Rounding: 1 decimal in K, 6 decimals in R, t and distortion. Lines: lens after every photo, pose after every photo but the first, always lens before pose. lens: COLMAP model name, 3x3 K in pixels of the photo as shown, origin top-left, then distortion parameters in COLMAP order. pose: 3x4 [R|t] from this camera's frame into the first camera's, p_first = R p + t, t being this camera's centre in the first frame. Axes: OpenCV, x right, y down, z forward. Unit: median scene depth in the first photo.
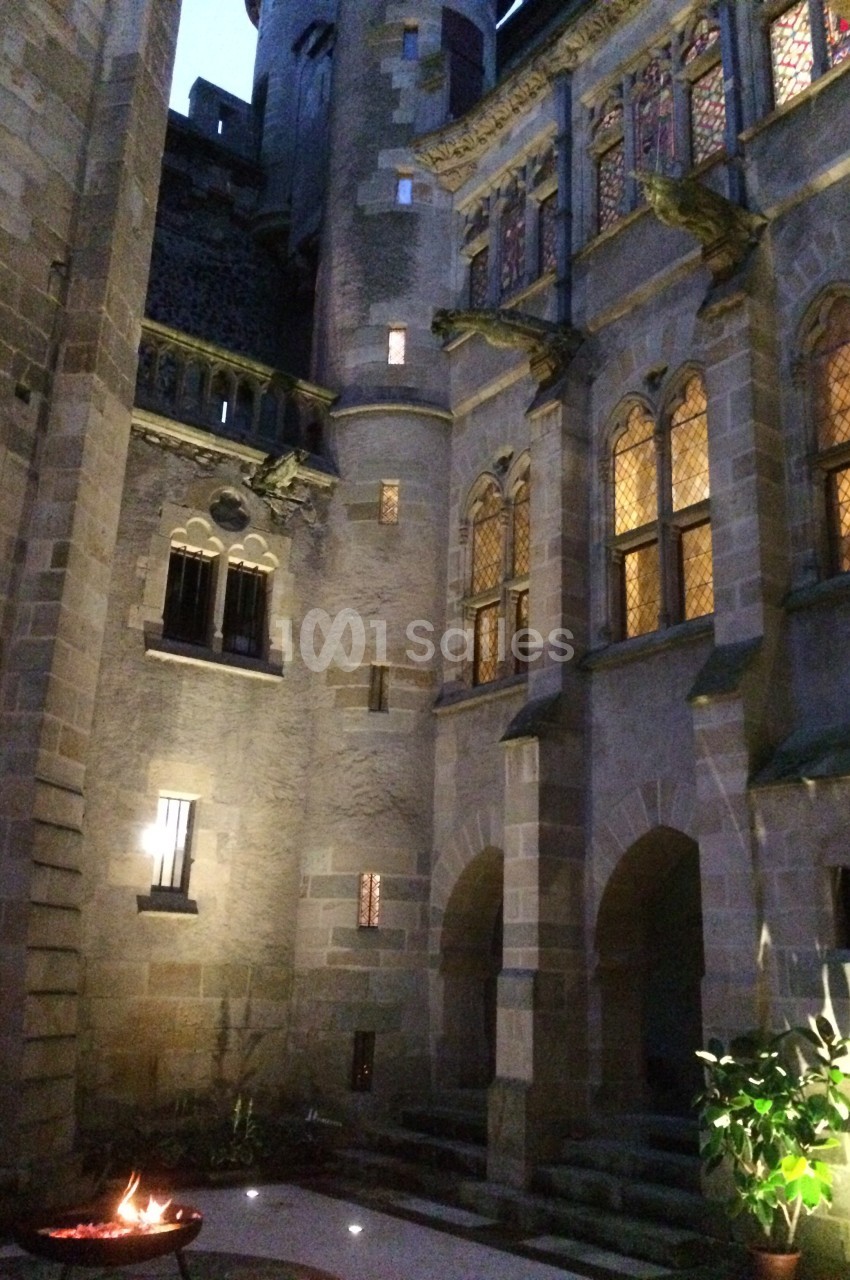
lens RADIAL K [[981.1, 0, 418.9], [0, 981.1, 613.7], [0, 0, 1]] dist [0.027311, -0.056506]
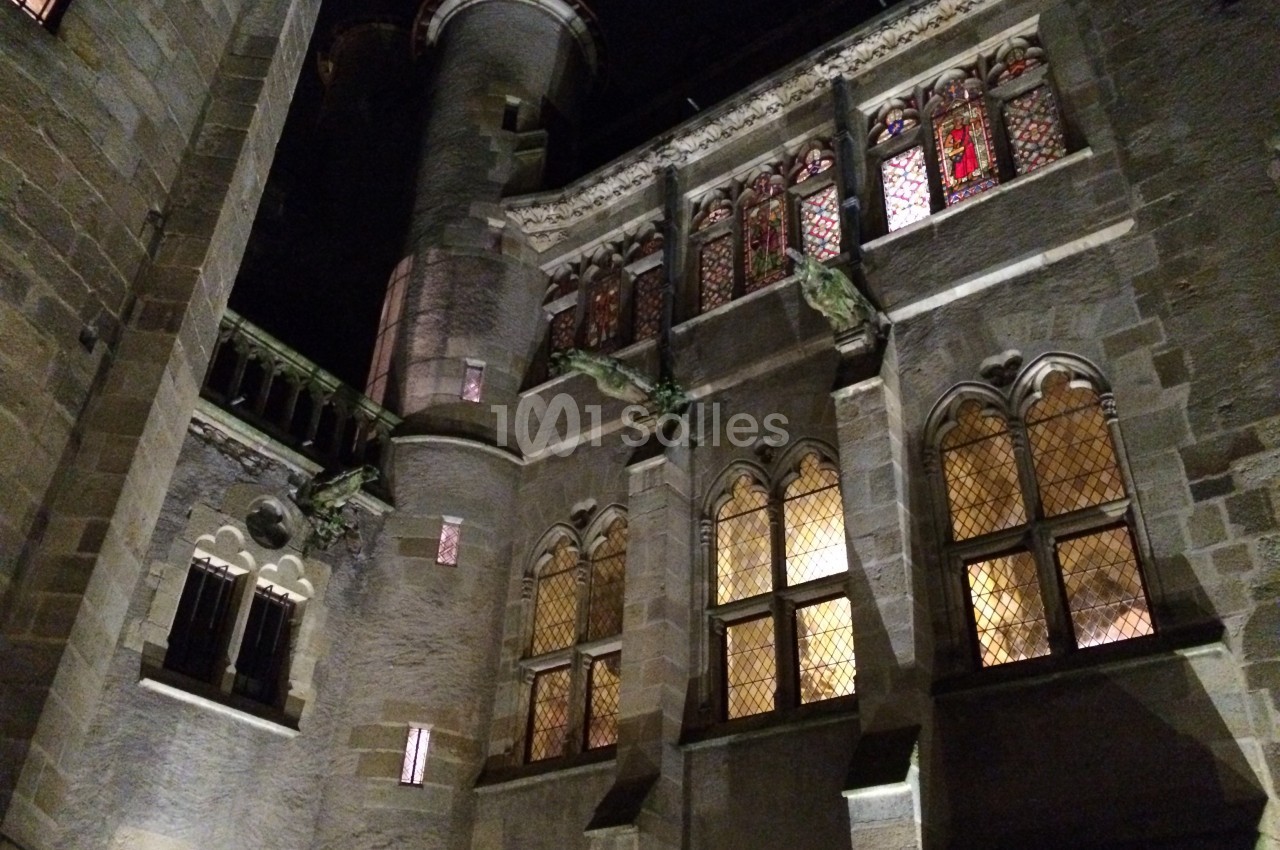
lens RADIAL K [[981.1, 0, 625.2], [0, 981.1, 428.1], [0, 0, 1]] dist [0.027311, -0.056506]
pose [[0.954913, 0.168373, 0.244523, -0.122926], [-0.096024, 0.954518, -0.282266, 0.028493], [-0.280928, 0.246060, 0.927650, 0.096237]]
